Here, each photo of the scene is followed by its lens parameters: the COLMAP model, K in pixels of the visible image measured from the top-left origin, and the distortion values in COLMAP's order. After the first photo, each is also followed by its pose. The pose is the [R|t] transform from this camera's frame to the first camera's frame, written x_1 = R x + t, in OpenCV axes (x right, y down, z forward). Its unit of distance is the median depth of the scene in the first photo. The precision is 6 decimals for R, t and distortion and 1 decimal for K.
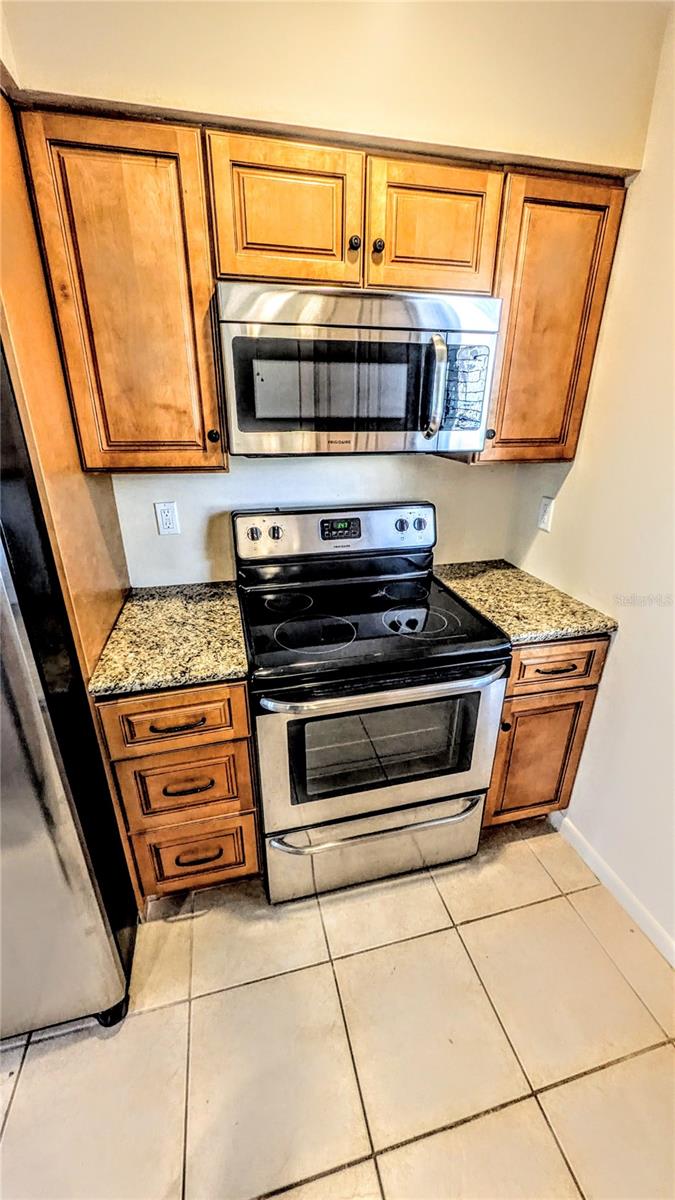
lens RADIAL K [[468.3, 0, 339.9], [0, 468.3, 597.9], [0, 0, 1]] dist [0.001249, -0.000788]
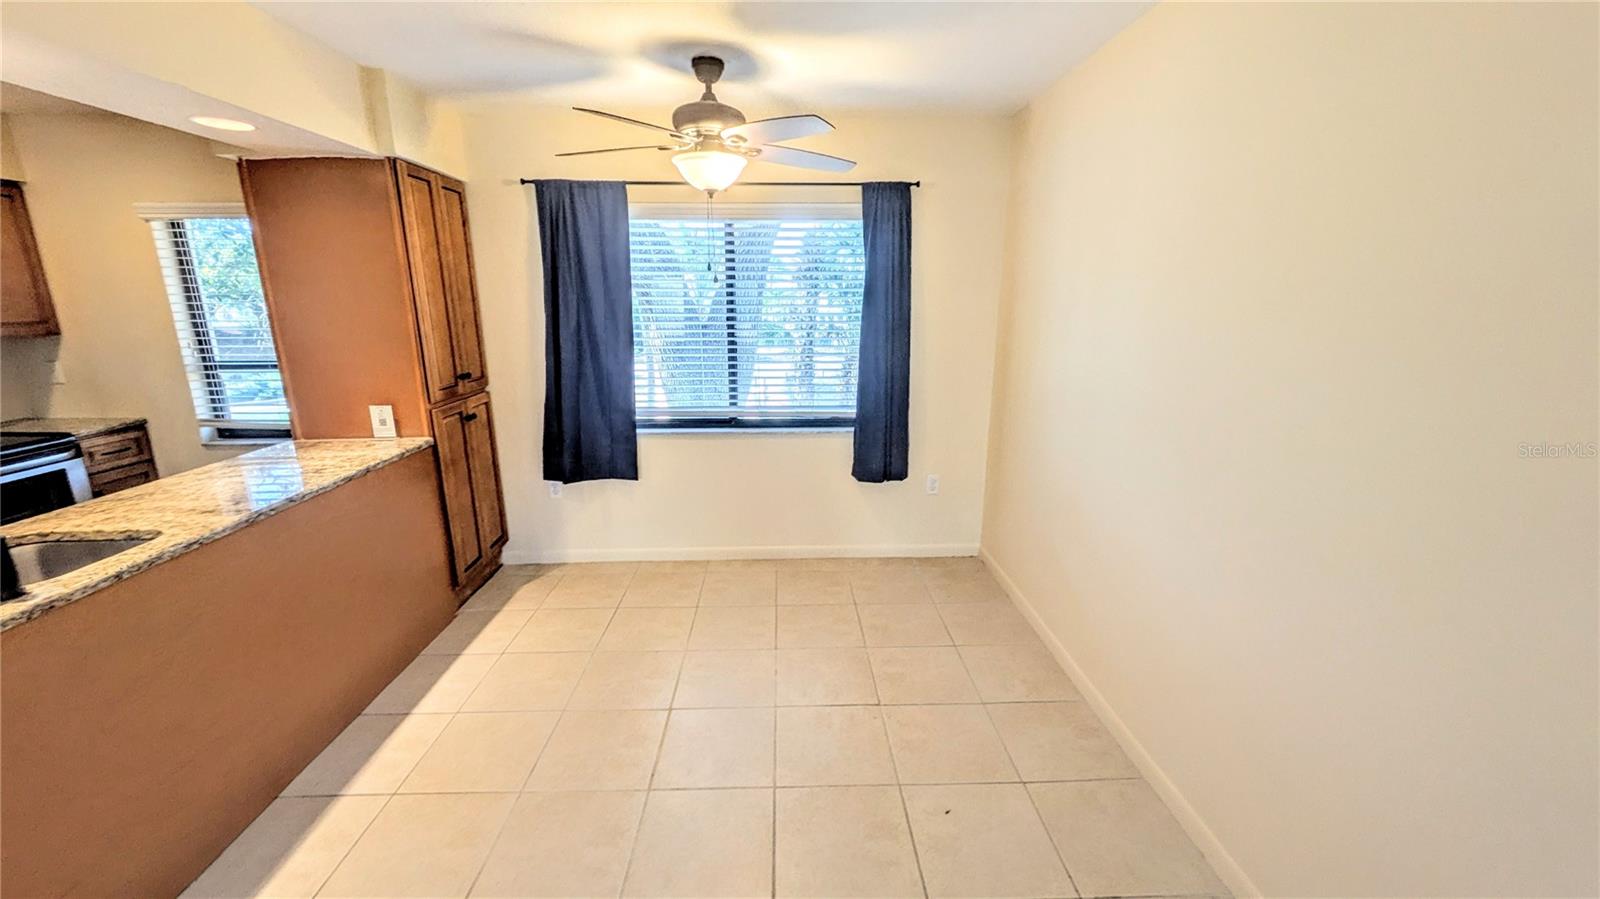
lens RADIAL K [[624.4, 0, 794.8], [0, 624.4, 451.6], [0, 0, 1]] dist [0.001249, -0.000788]
pose [[0.205907, -0.238567, 0.949046, -1.153071], [0.376141, 0.914617, 0.148304, 0.730388], [-0.903394, 0.326438, 0.278061, -1.801464]]
